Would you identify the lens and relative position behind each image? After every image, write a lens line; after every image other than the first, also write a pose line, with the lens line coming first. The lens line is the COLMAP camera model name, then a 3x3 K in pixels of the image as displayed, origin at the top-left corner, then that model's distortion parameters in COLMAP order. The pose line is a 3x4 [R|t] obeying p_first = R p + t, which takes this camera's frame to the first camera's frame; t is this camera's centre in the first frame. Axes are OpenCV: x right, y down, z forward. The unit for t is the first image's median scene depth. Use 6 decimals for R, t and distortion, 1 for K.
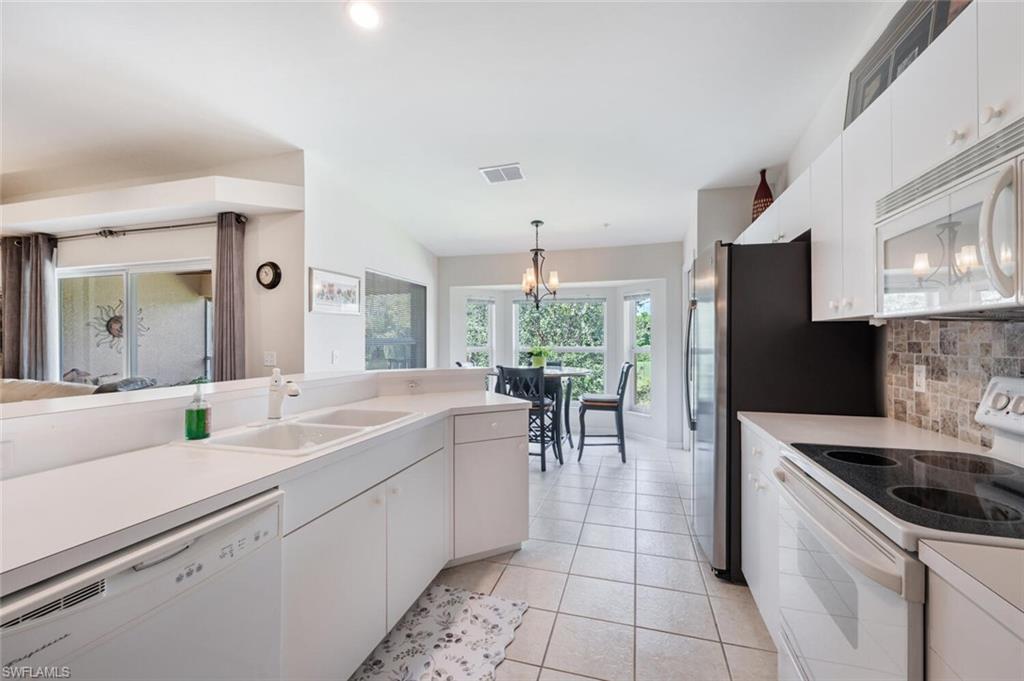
lens RADIAL K [[430.4, 0, 512.0], [0, 430.4, 340.5], [0, 0, 1]] dist [-0.000276, -0.000082]
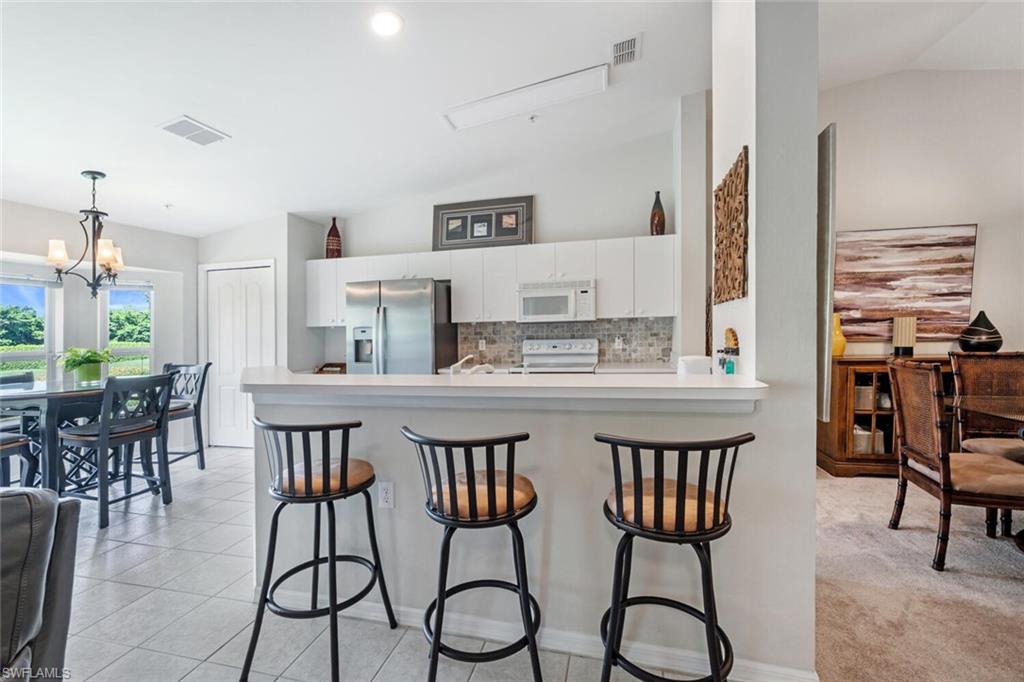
lens RADIAL K [[464.0, 0, 473.1], [0, 464.0, 346.0], [0, 0, 1]] dist [0.001645, 0.000352]
pose [[0.000499, -0.036344, 0.999339, -1.000787], [0.028936, 0.998921, 0.036314, -0.006342], [-0.999581, 0.028899, 0.001550, 0.545827]]
